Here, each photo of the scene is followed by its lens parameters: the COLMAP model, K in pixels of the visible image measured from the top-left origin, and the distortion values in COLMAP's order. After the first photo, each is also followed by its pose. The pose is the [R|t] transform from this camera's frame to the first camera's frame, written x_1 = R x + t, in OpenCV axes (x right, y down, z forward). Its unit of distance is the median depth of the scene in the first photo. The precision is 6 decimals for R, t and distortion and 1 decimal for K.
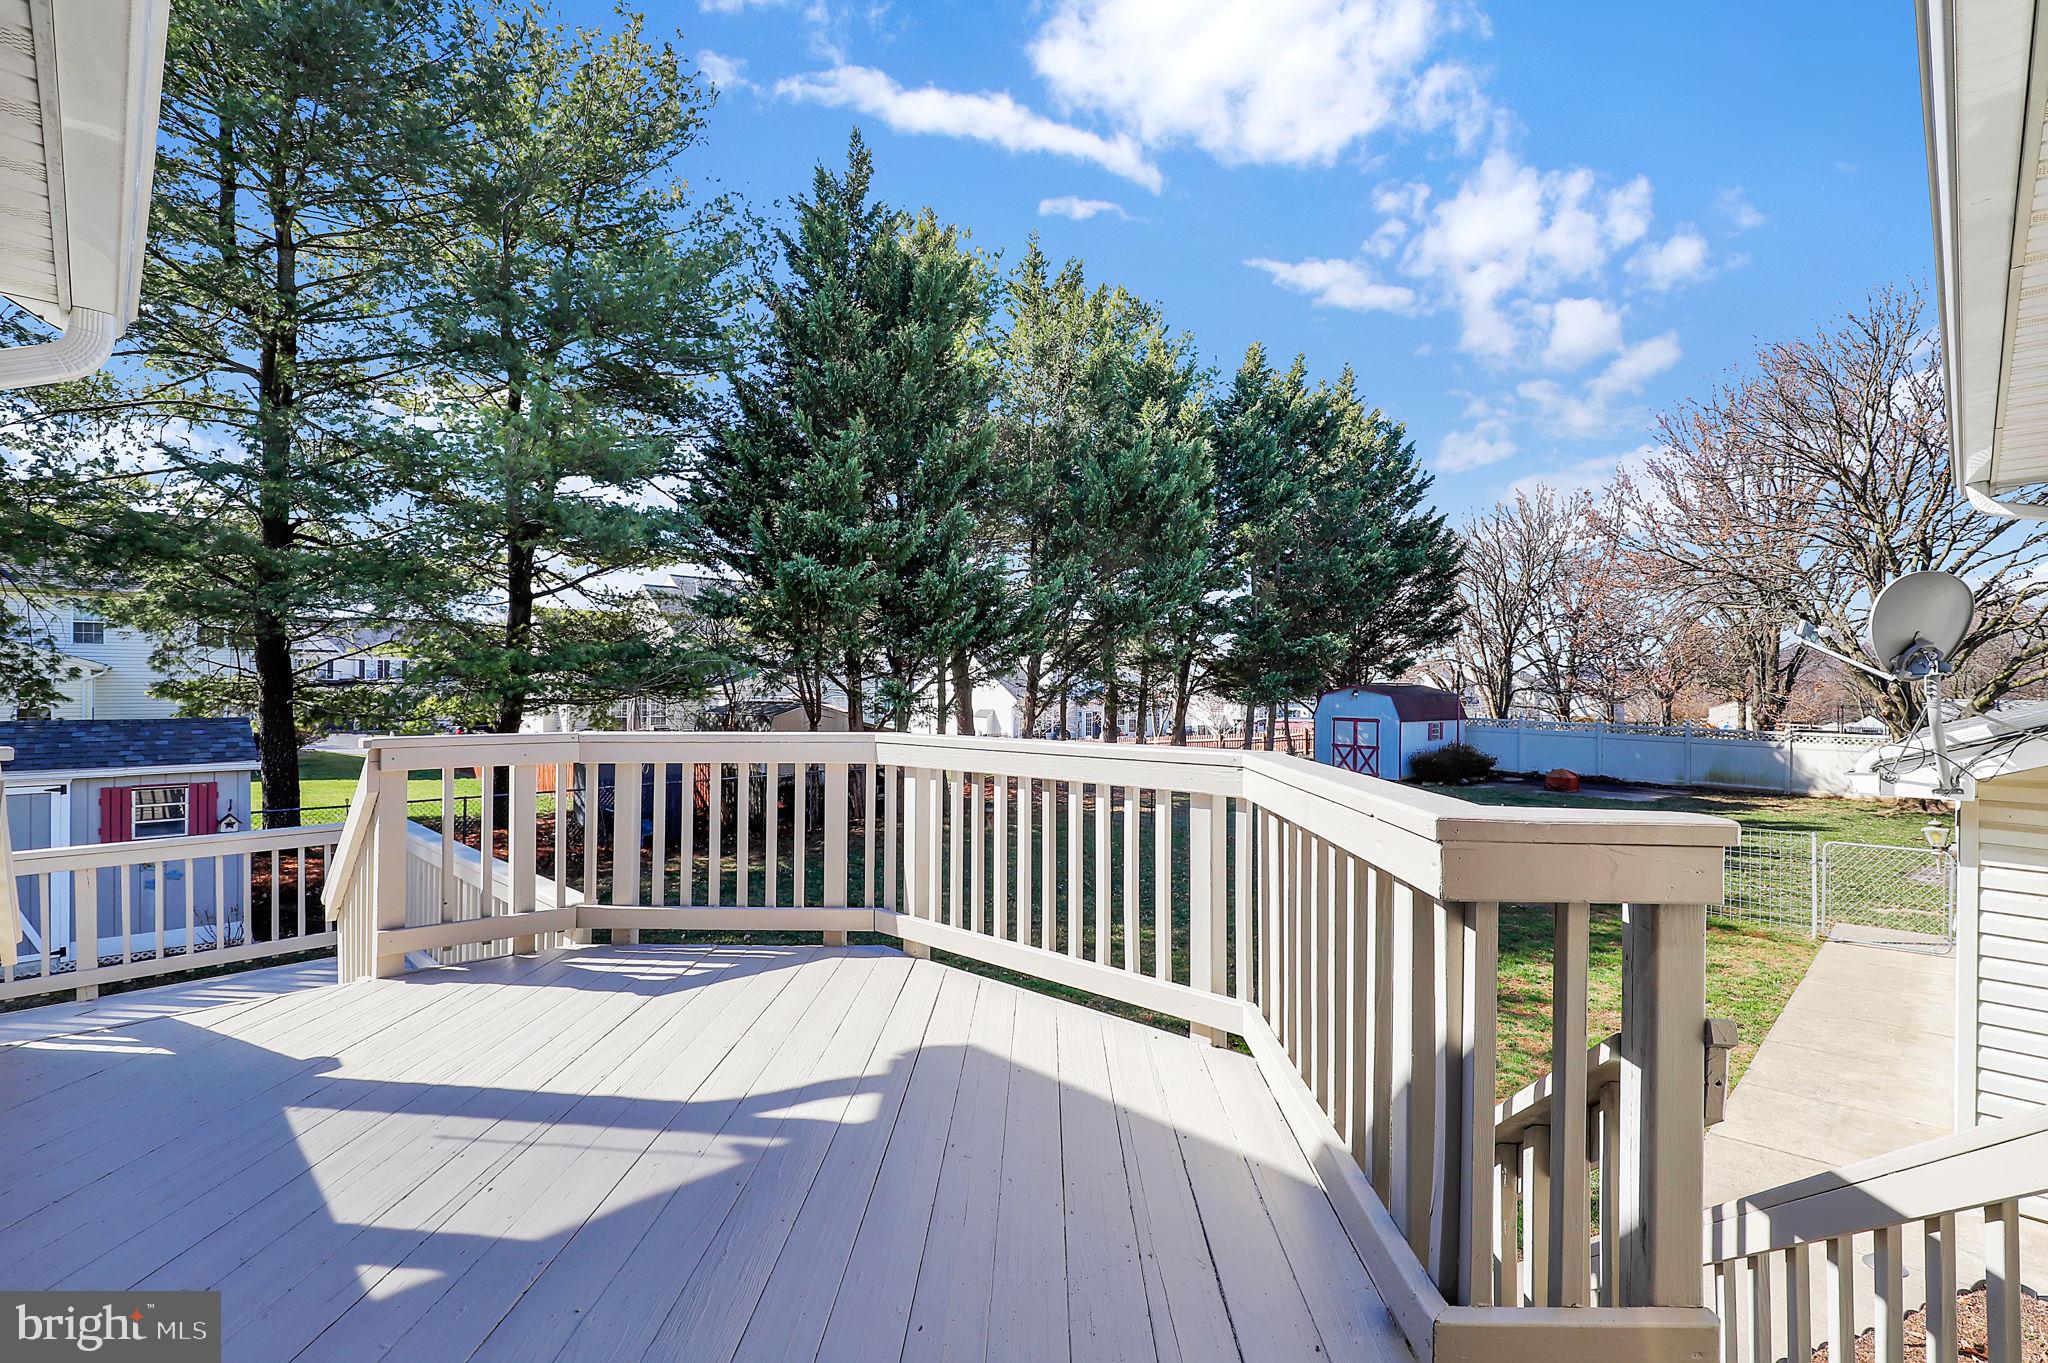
lens RADIAL K [[938.0, 0, 1072.4], [0, 938.0, 669.2], [0, 0, 1]] dist [0.001239, 0.000582]
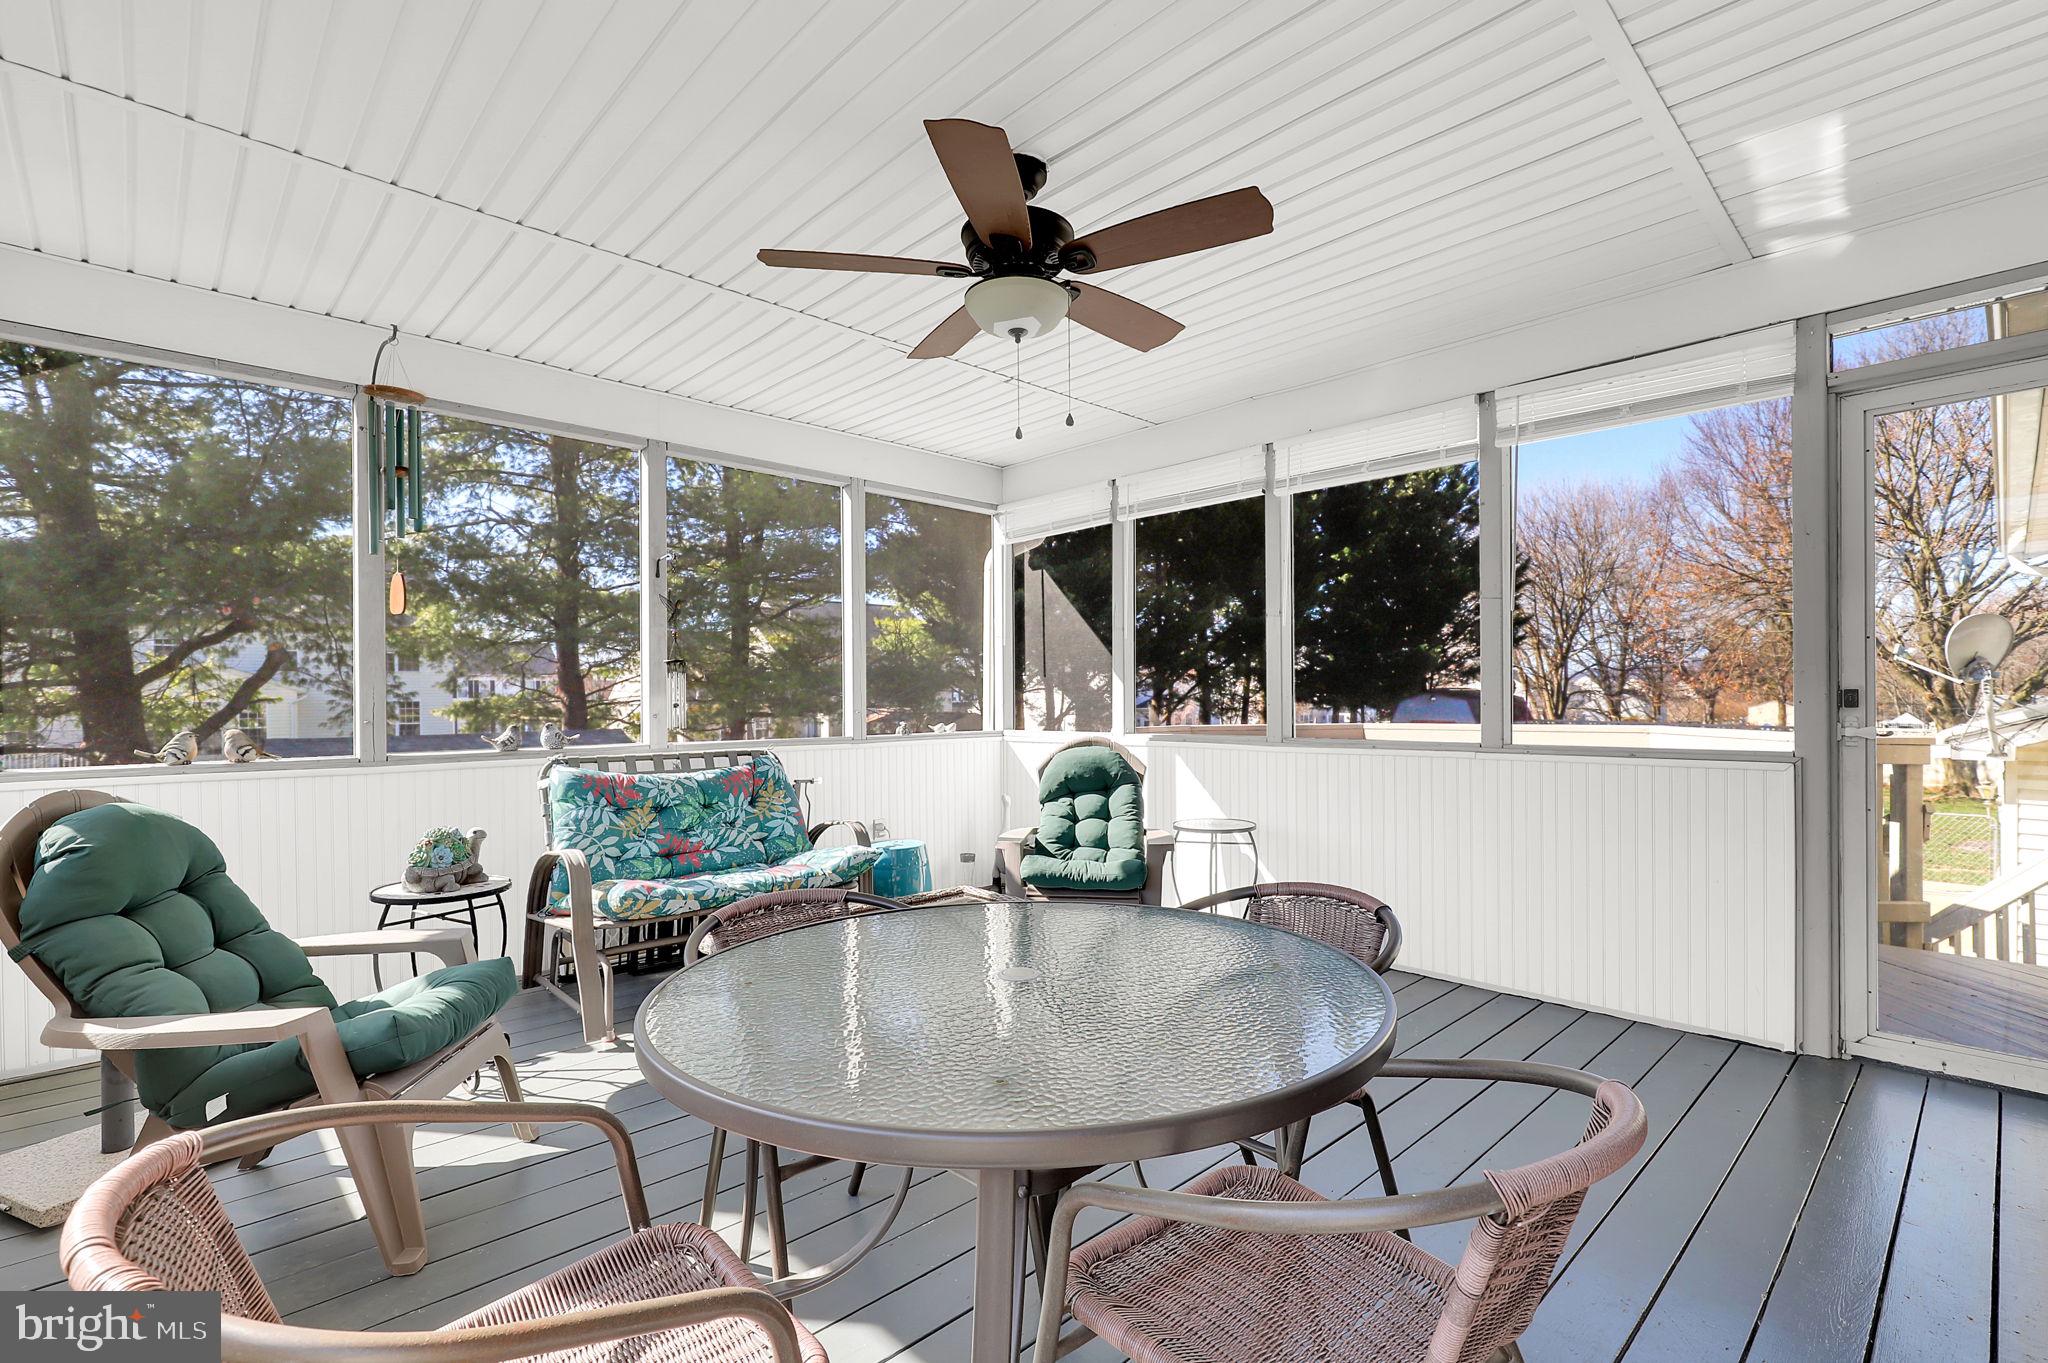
lens RADIAL K [[944.9, 0, 1053.4], [0, 944.9, 689.0], [0, 0, 1]] dist [0.000687, -0.000417]
pose [[0.999504, -0.015052, -0.027653, -0.142786], [0.015352, 0.999825, 0.010648, -0.004572], [0.027487, -0.011068, 0.999561, -0.147781]]
